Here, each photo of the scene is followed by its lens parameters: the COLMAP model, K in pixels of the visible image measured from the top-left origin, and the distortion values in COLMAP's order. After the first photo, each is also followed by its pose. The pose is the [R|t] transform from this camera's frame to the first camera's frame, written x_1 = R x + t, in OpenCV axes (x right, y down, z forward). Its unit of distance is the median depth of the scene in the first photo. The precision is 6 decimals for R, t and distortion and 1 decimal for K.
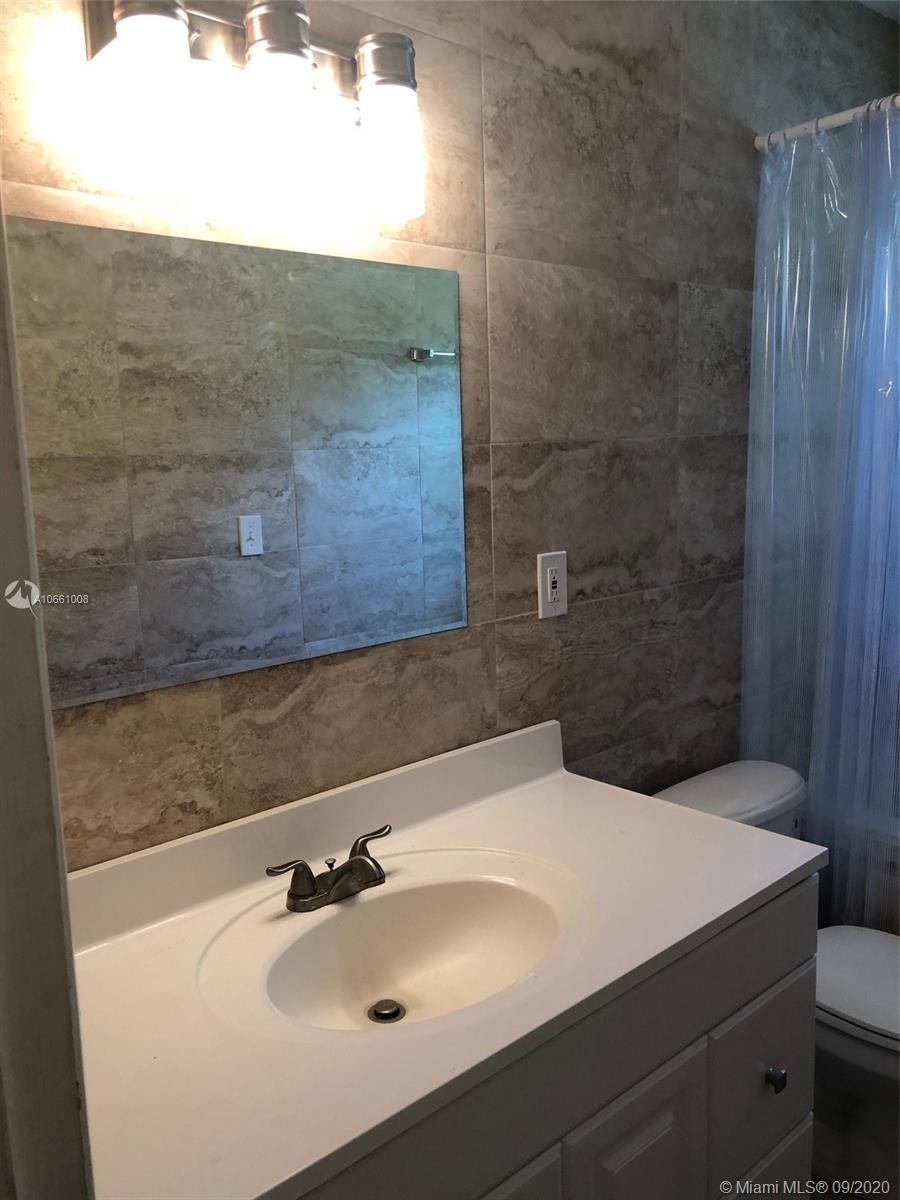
lens RADIAL K [[984.4, 0, 448.6], [0, 984.4, 601.4], [0, 0, 1]] dist [0.028656, -0.020189]
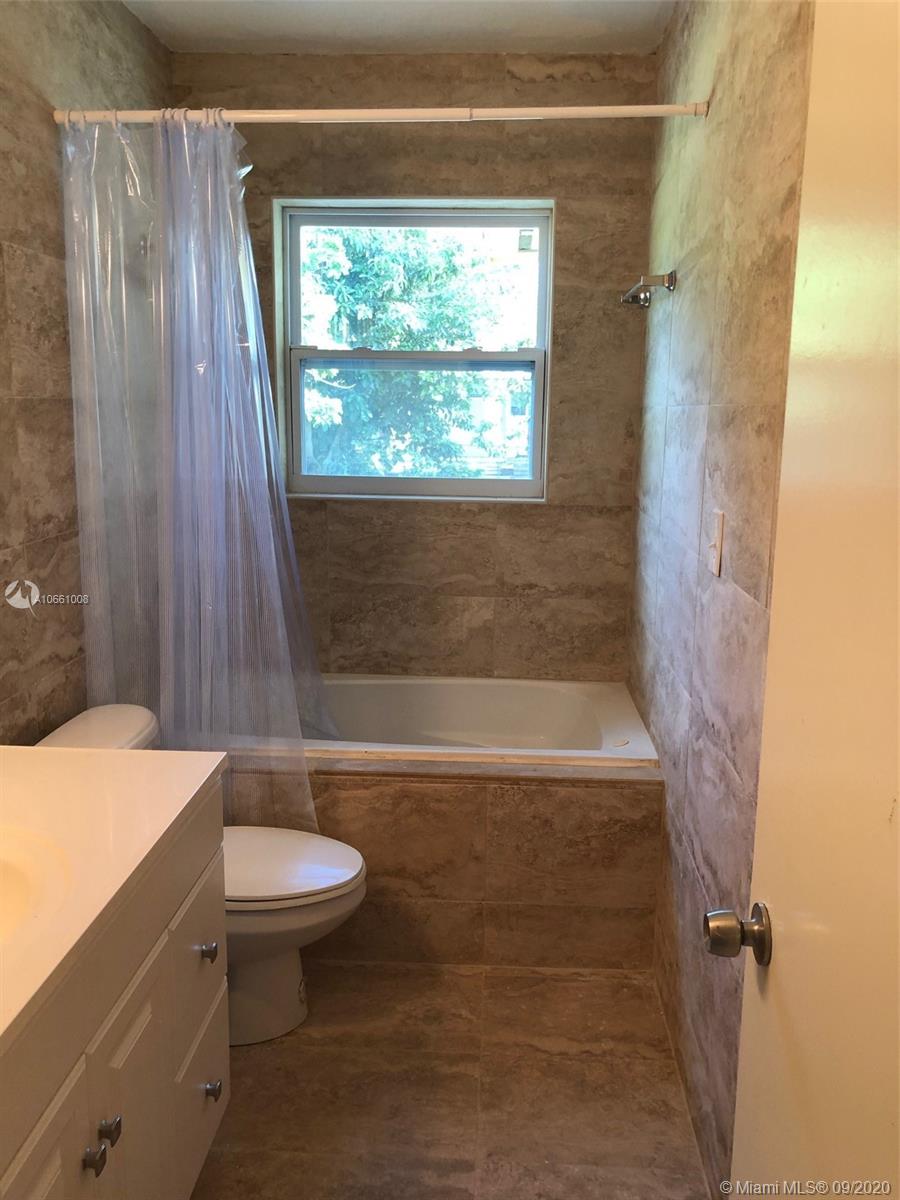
lens RADIAL K [[984.4, 0, 455.1], [0, 984.4, 600.2], [0, 0, 1]] dist [0.028656, -0.020189]
pose [[0.702014, -0.097081, 0.705515, -0.178783], [0.074546, 0.995240, 0.062773, 0.008891], [-0.708250, 0.008526, 0.705910, -0.028994]]
